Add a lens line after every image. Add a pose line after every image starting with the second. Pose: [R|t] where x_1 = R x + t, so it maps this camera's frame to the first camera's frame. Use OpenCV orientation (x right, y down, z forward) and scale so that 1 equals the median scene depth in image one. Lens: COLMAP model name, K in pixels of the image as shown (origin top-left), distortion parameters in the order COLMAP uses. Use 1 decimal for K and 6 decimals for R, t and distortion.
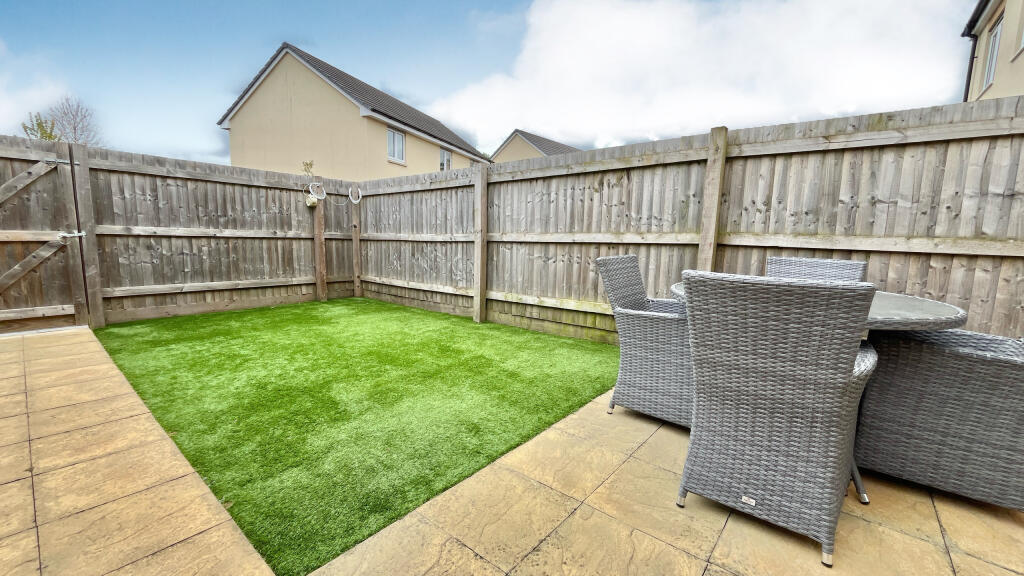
lens RADIAL K [[414.5, 0, 512.0], [0, 414.5, 288.0], [0, 0, 1]] dist [-0.010029, 0.000044]
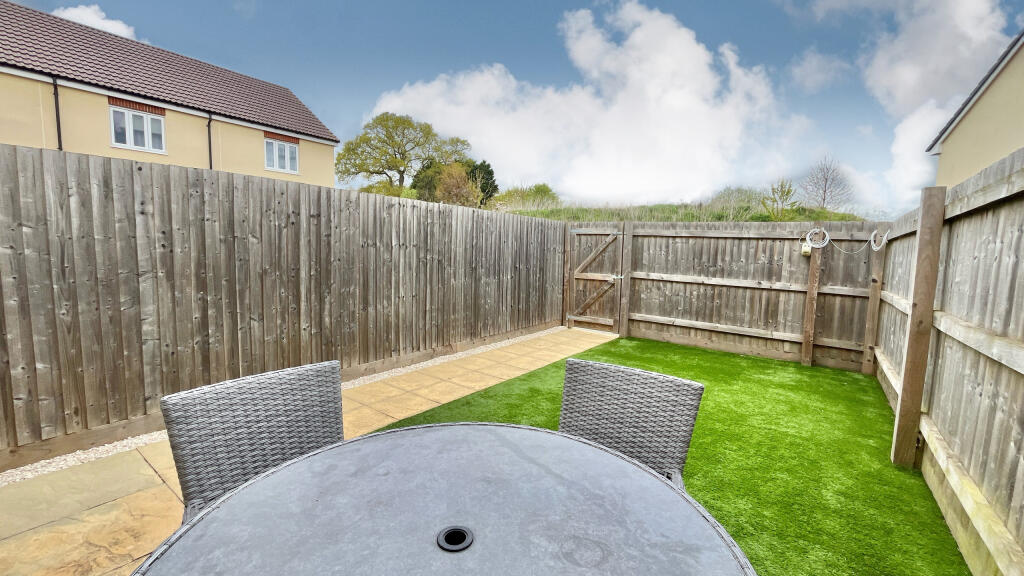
lens RADIAL K [[414.5, 0, 512.0], [0, 414.5, 288.0], [0, 0, 1]] dist [-0.010029, 0.000044]
pose [[0.037300, 0.077868, -0.996266, 0.421852], [-0.156601, 0.985097, 0.071132, -0.108256], [0.986957, 0.153363, 0.048938, 0.399664]]
